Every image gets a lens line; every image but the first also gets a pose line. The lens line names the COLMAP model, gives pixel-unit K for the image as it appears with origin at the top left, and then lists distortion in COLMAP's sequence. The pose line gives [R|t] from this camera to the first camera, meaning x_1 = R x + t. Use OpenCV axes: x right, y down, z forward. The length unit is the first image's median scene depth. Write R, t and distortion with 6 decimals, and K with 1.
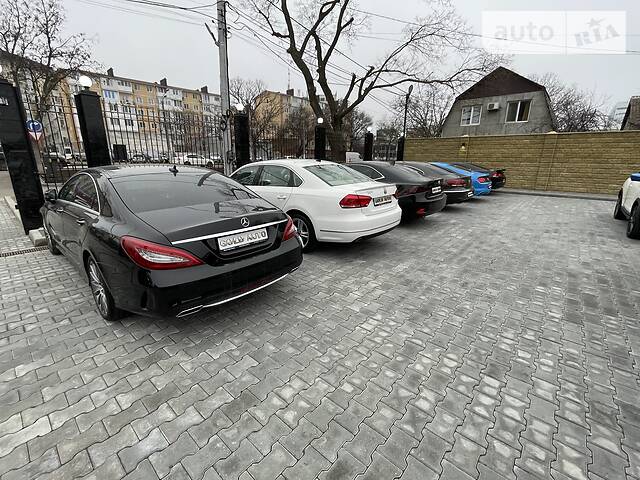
lens RADIAL K [[284.3, 0, 320.0], [0, 284.3, 240.0], [0, 0, 1]] dist [-0.002948, -0.000647]
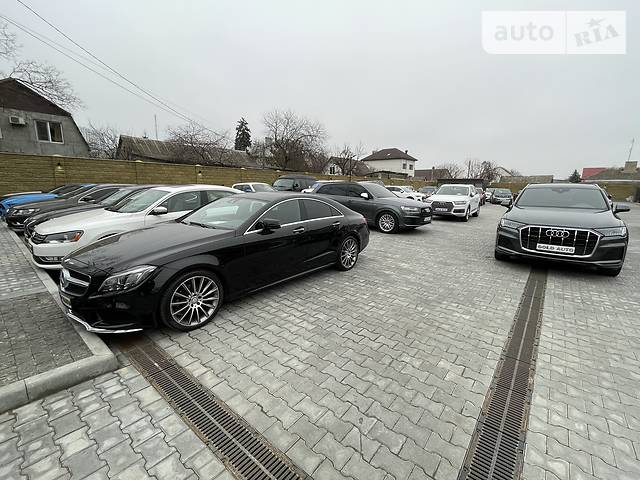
lens RADIAL K [[284.3, 0, 320.0], [0, 284.3, 240.0], [0, 0, 1]] dist [-0.002948, -0.000647]
pose [[-0.021837, -0.196495, 0.980262, -1.755695], [0.253405, 0.947389, 0.195551, -0.233448], [-0.967114, 0.252673, 0.029105, 0.727533]]
